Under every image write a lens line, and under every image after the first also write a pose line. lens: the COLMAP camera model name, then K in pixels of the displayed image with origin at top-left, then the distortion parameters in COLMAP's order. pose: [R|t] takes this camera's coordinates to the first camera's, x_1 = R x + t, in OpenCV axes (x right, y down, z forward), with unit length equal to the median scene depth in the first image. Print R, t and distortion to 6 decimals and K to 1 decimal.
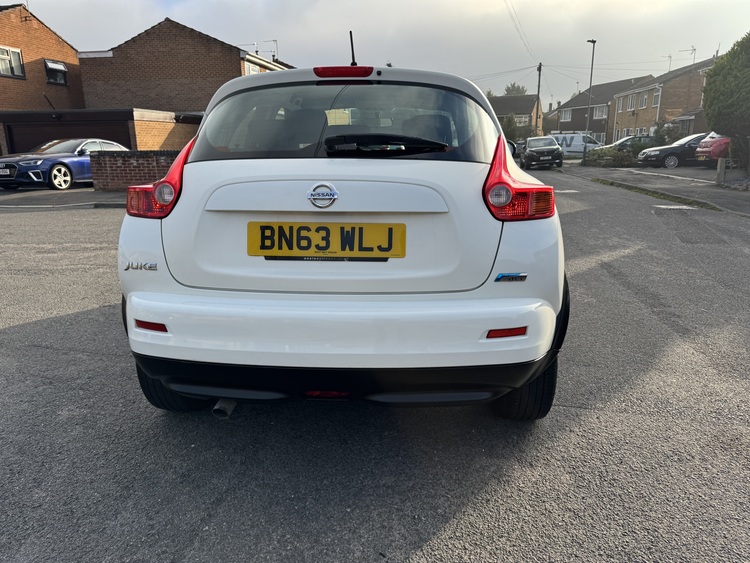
lens RADIAL K [[527.9, 0, 375.4], [0, 527.9, 280.5], [0, 0, 1]] dist [0.009807, -0.021510]
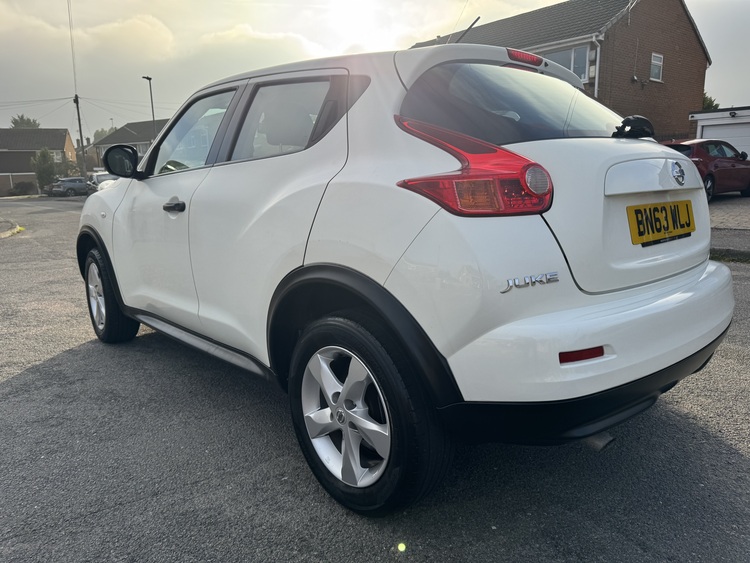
lens RADIAL K [[527.9, 0, 376.6], [0, 527.9, 280.9], [0, 0, 1]] dist [0.009807, -0.021510]
pose [[0.684738, -0.145585, 0.714100, -1.106745], [0.193109, 0.981065, 0.014842, -0.079183], [-0.702739, 0.127736, 0.699887, 0.660811]]
